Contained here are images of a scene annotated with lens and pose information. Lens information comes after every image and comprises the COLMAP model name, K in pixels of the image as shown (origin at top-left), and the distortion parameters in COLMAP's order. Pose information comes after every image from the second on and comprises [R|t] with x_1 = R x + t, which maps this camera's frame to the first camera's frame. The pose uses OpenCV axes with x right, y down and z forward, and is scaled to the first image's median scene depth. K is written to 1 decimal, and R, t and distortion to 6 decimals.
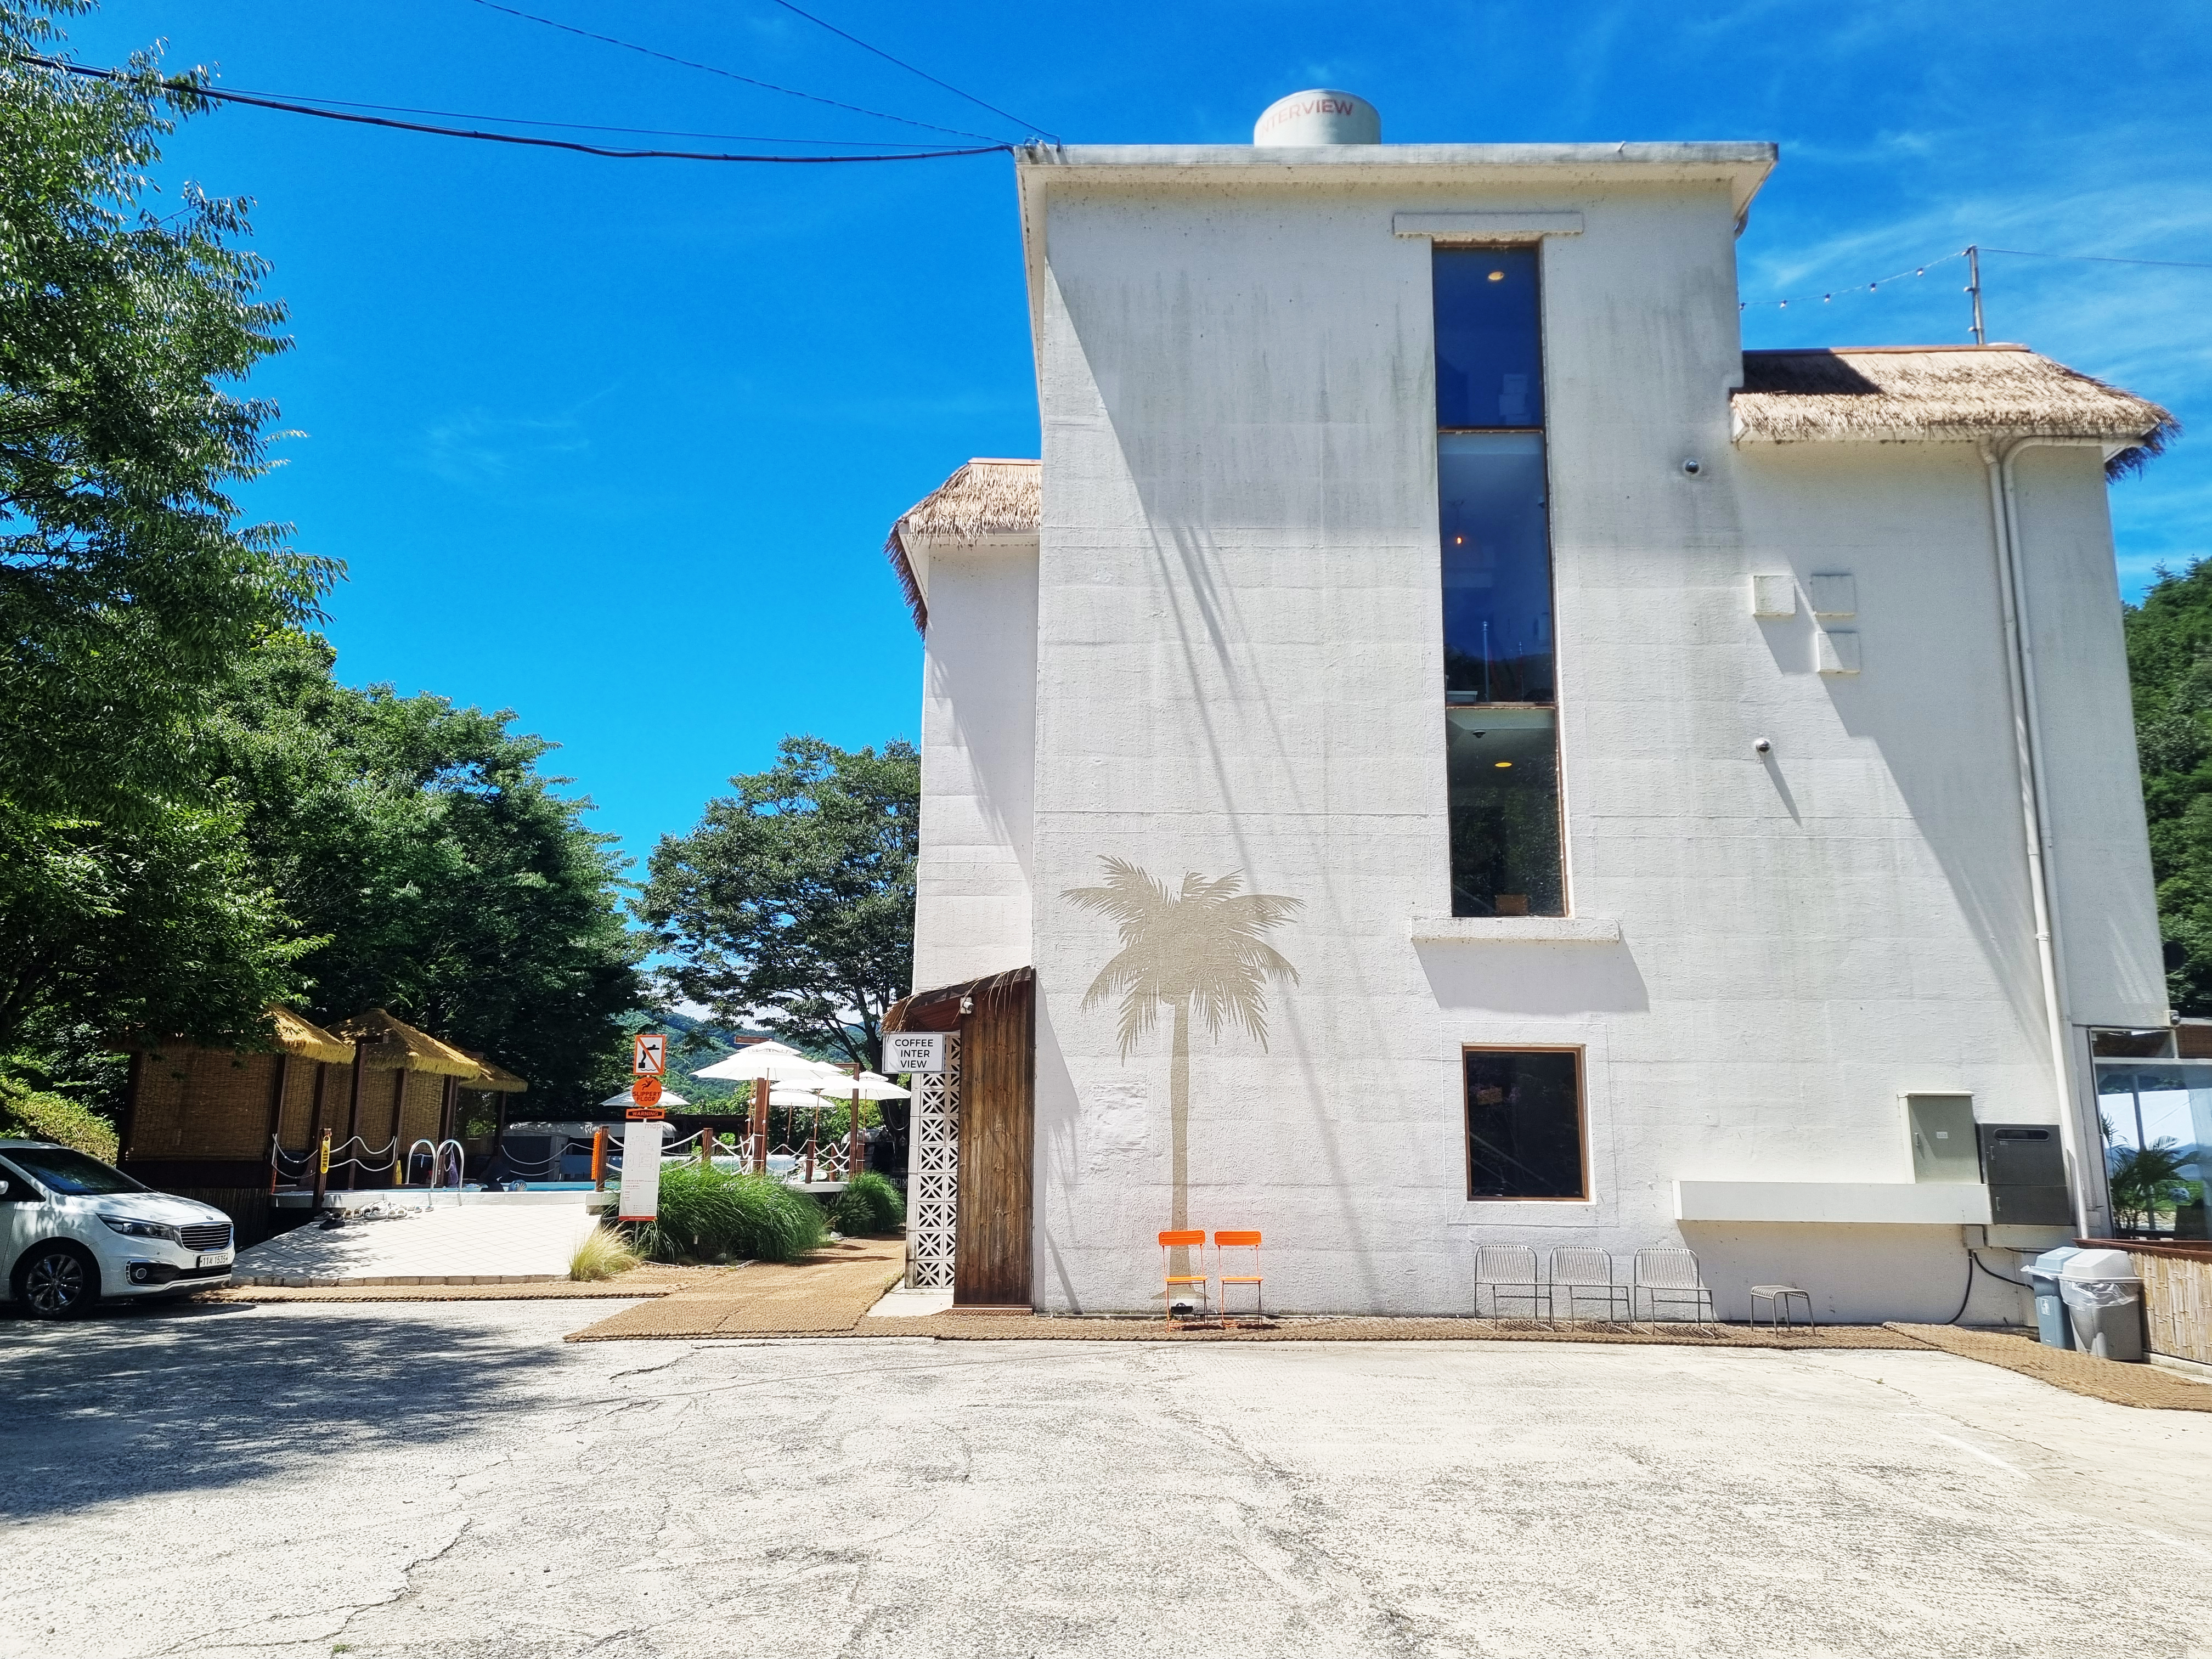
lens RADIAL K [[1640.6, 0, 1107.8], [0, 1640.6, 834.3], [0, 0, 1]] dist [0.055848, -0.029324]
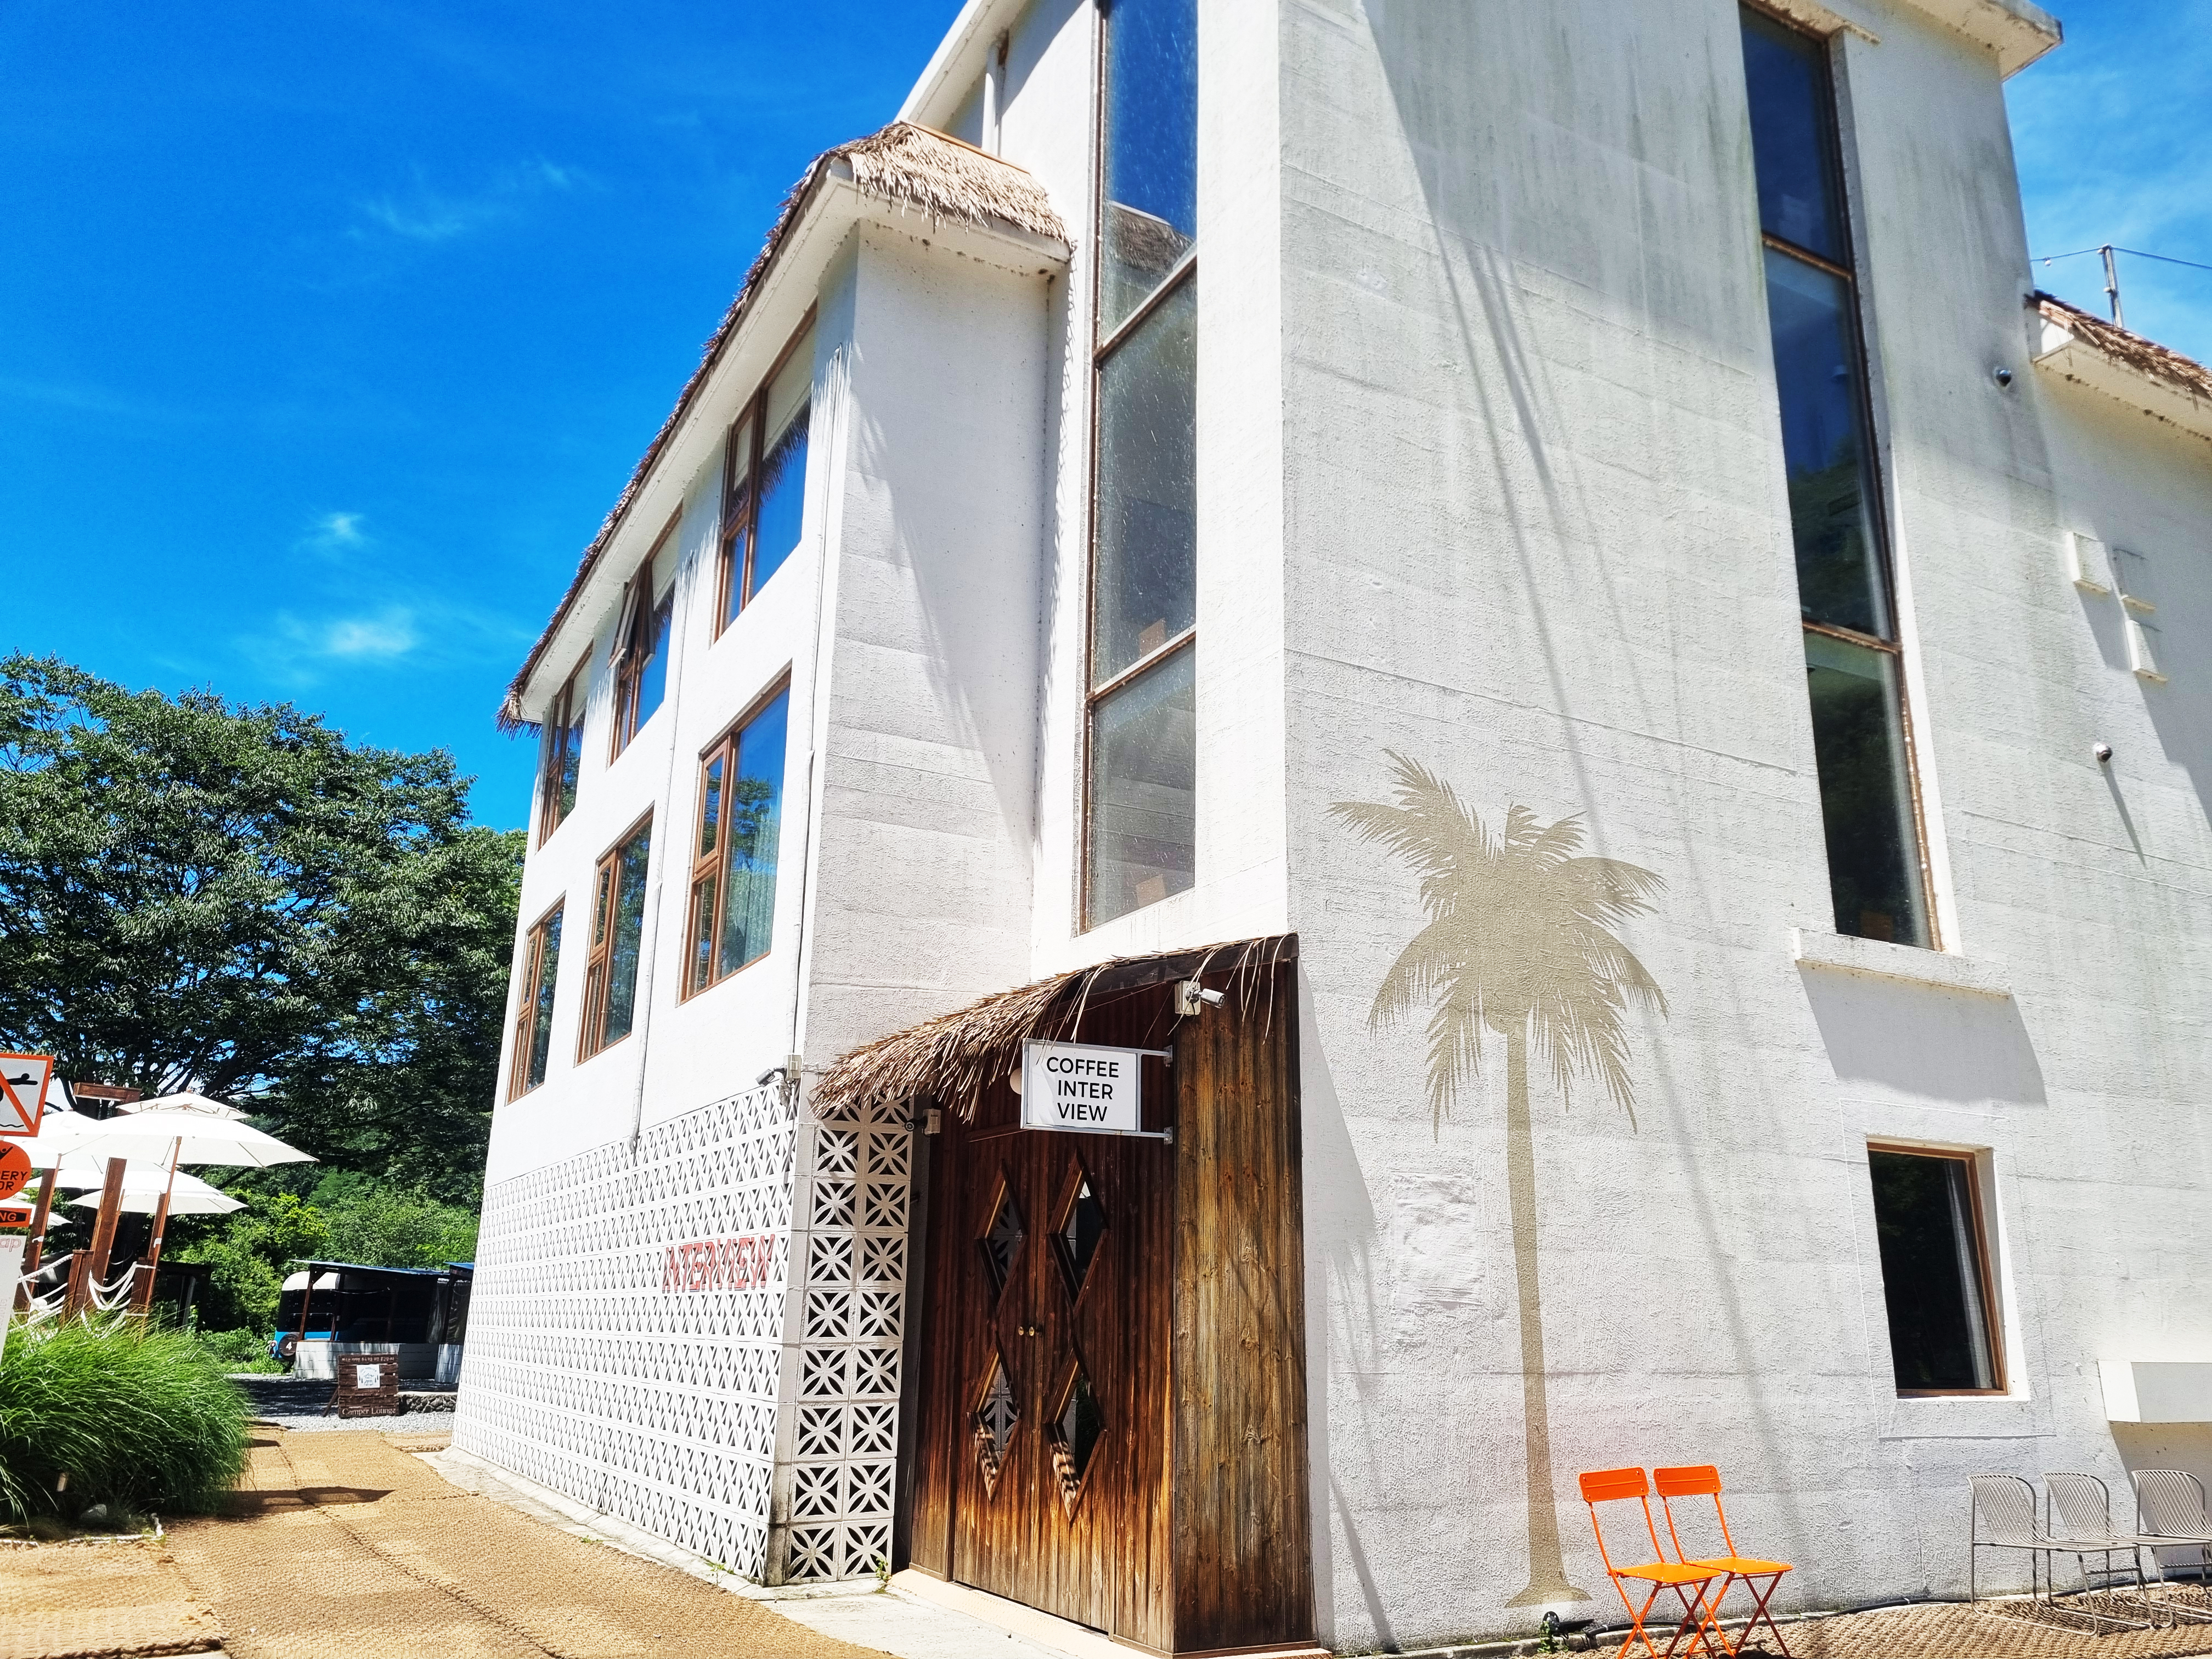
lens RADIAL K [[1640.6, 0, 1111.4], [0, 1640.6, 832.5], [0, 0, 1]] dist [0.055848, -0.029324]
pose [[0.868501, 0.142770, 0.474681, -0.339186], [-0.102854, 0.988686, -0.109179, 0.109457], [-0.484898, 0.045999, 0.873360, 0.573976]]
